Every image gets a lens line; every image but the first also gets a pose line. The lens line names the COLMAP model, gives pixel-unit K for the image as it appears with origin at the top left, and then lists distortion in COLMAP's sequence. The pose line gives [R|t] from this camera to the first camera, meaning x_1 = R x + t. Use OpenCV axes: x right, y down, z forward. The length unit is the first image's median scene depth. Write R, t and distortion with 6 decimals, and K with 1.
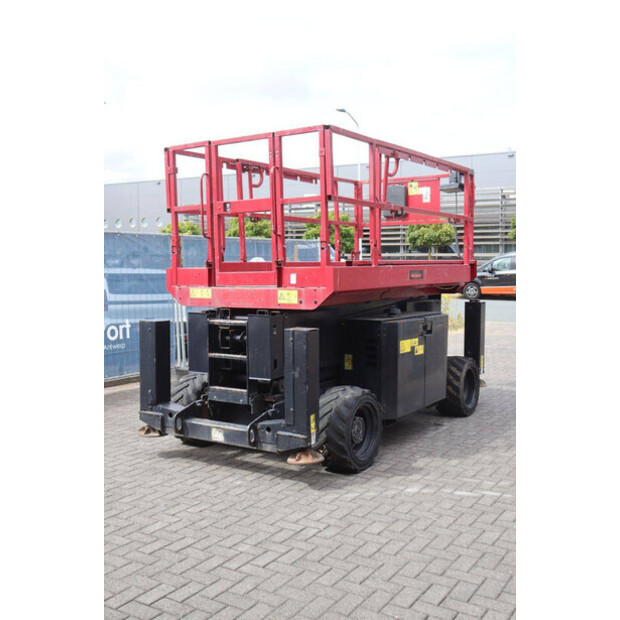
lens RADIAL K [[693.4, 0, 312.8], [0, 693.4, 305.2], [0, 0, 1]] dist [-0.062624, 0.000000]
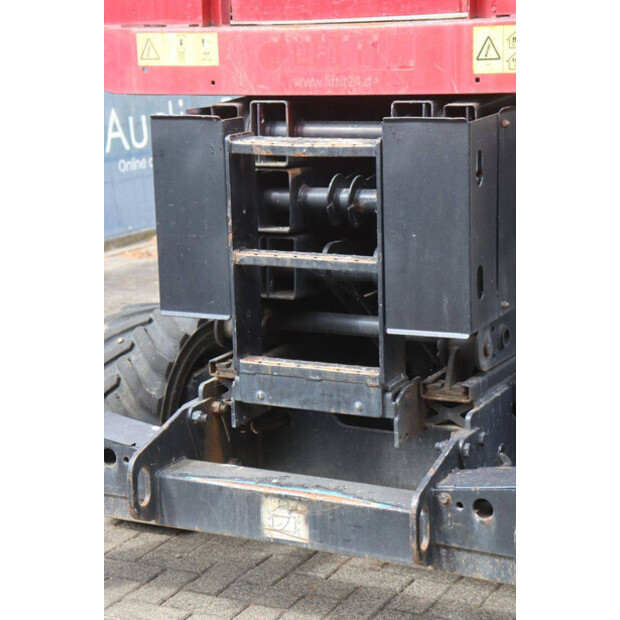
lens RADIAL K [[1441.4, 0, 309.8], [0, 1441.4, 301.8], [0, 0, 1]] dist [0.388329, 0.000000]
pose [[0.995838, -0.039596, 0.082086, -0.169461], [0.027492, 0.989245, 0.143659, 0.001617], [-0.086891, -0.140804, 0.986217, 0.371941]]
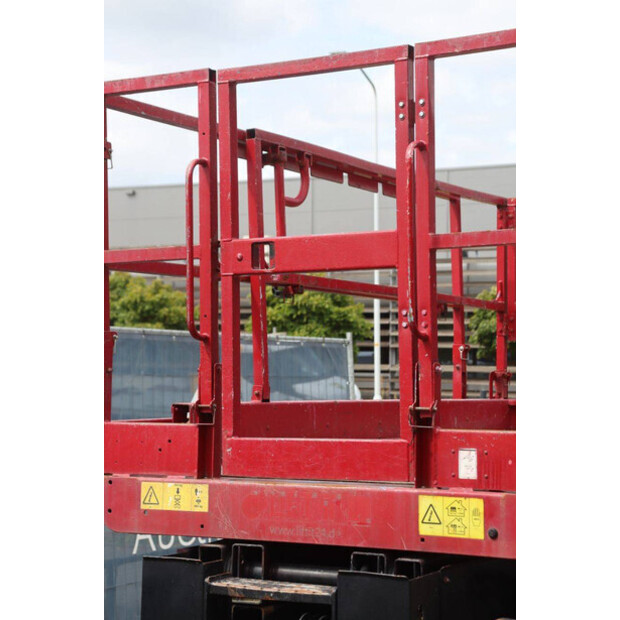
lens RADIAL K [[1441.4, 0, 307.0], [0, 1441.4, 307.3], [0, 0, 1]] dist [0.388329, 0.000000]
pose [[0.998818, 0.016669, 0.045654, -0.136788], [-0.011503, 0.993734, -0.111177, -0.033023], [-0.047221, 0.110520, 0.992751, 0.267318]]
